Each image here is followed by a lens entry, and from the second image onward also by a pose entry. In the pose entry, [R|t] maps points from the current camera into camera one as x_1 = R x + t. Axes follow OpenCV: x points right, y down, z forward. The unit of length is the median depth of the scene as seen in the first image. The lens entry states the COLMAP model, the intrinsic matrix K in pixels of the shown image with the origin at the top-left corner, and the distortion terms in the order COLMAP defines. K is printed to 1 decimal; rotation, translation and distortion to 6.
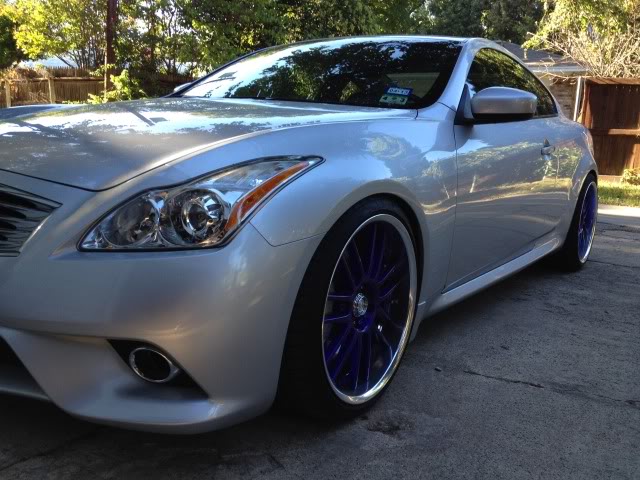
lens RADIAL K [[566.0, 0, 320.0], [0, 566.0, 240.0], [0, 0, 1]] dist [0.167806, 0.000462]
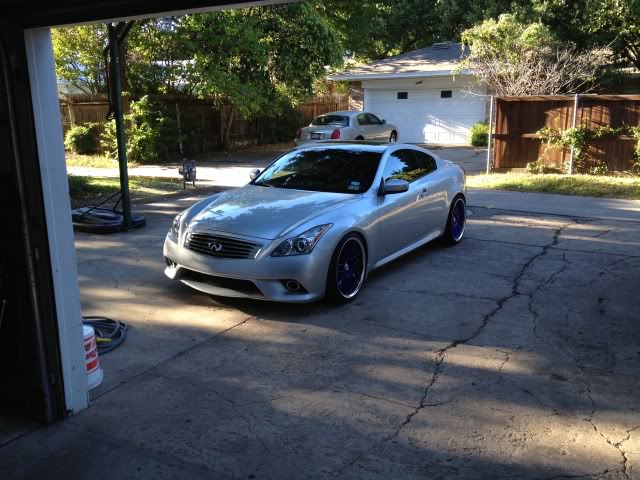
lens RADIAL K [[566.0, 0, 320.0], [0, 566.0, 240.0], [0, 0, 1]] dist [0.167806, 0.000462]
pose [[0.996983, -0.068324, 0.036830, -0.141361], [0.066782, 0.996900, 0.041588, -0.135258], [-0.039557, -0.039003, 0.998456, -1.644038]]
